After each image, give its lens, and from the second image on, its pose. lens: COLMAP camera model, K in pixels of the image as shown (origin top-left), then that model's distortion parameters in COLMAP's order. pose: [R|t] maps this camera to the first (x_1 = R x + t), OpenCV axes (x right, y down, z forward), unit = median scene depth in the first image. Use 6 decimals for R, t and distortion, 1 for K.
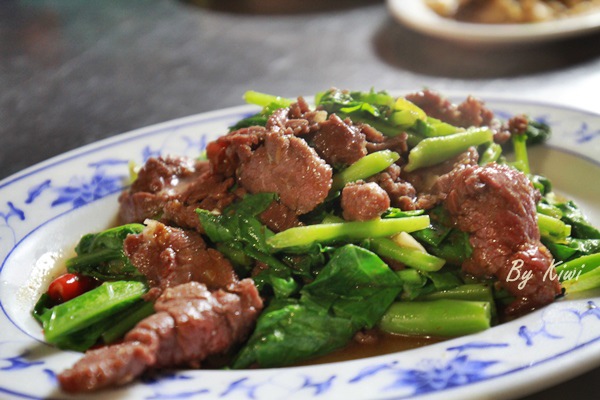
lens RADIAL K [[998.0, 0, 296.2], [0, 998.0, 200.8], [0, 0, 1]] dist [0.033105, 0.000000]
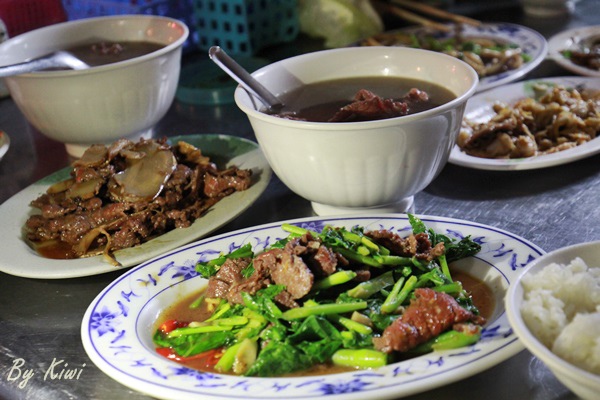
lens RADIAL K [[998.0, 0, 301.2], [0, 998.0, 200.3], [0, 0, 1]] dist [0.033105, 0.000000]
pose [[0.981688, 0.053241, -0.182907, 0.364923], [-0.058115, 0.998081, -0.021387, -0.132249], [0.181417, 0.031625, 0.982898, -0.864417]]
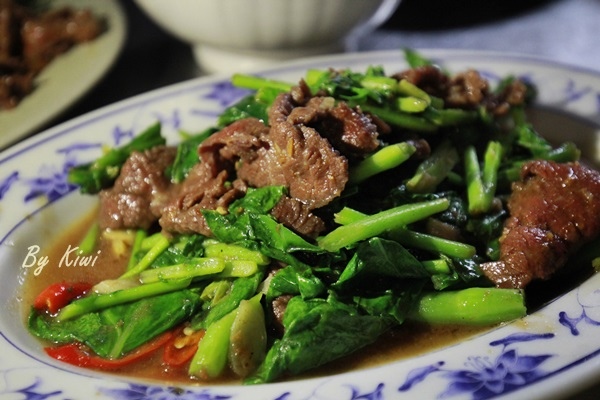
lens RADIAL K [[998.0, 0, 301.0], [0, 998.0, 198.1], [0, 0, 1]] dist [0.033105, 0.000000]
pose [[0.991527, -0.058820, 0.115822, -0.124213], [0.050210, 0.995850, 0.075902, -0.067971], [-0.119805, -0.069444, 0.990366, 0.079212]]
